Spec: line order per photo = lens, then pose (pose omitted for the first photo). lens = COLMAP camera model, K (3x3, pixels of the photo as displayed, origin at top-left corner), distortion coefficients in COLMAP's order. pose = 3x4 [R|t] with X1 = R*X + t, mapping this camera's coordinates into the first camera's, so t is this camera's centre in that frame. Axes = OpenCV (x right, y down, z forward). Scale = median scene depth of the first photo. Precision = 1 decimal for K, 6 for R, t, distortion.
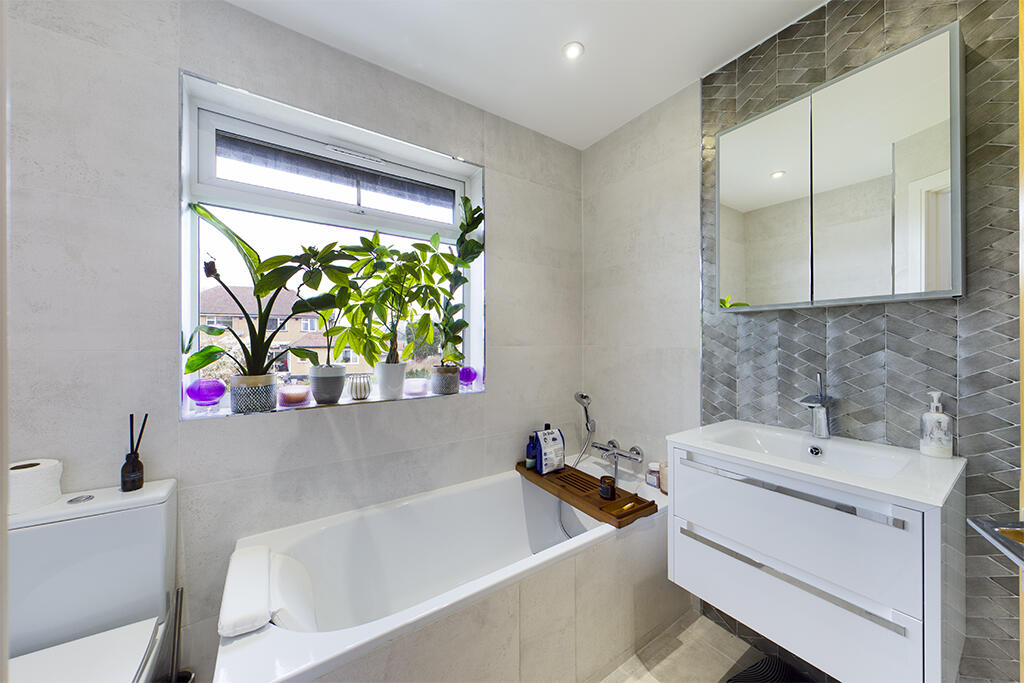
lens RADIAL K [[353.2, 0, 514.7], [0, 353.2, 340.2], [0, 0, 1]] dist [-0.000482, -0.000042]
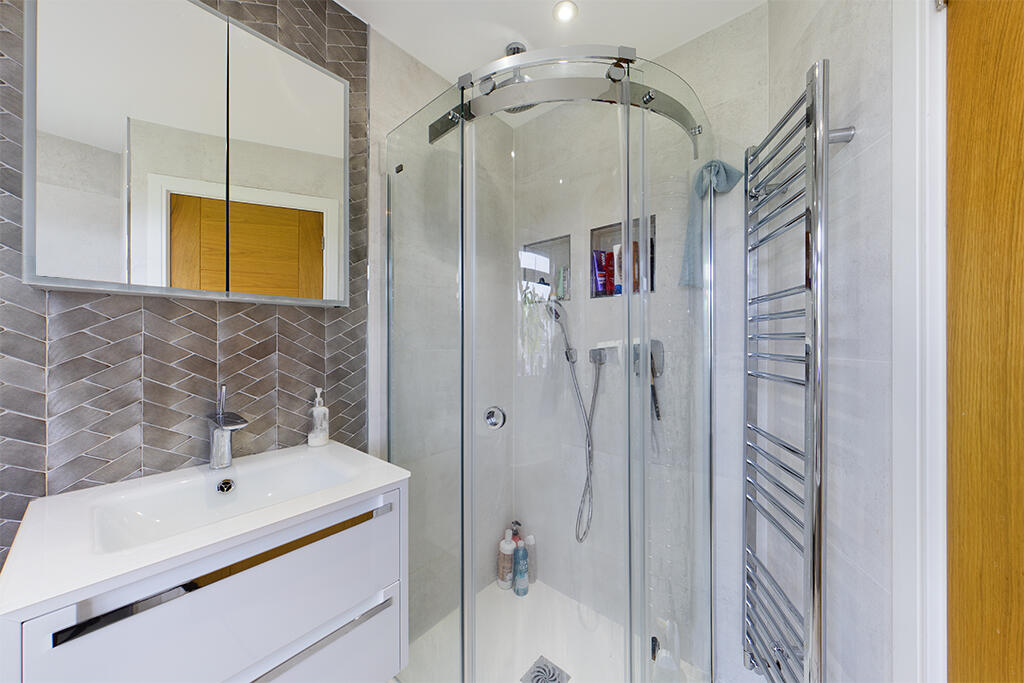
lens RADIAL K [[353.2, 0, 514.7], [0, 353.2, 340.2], [0, 0, 1]] dist [-0.000482, -0.000042]
pose [[-0.257525, 0.001994, 0.966270, -0.064071], [-0.009798, 0.999941, -0.004675, -0.009006], [-0.966222, -0.010671, -0.257490, 0.586537]]
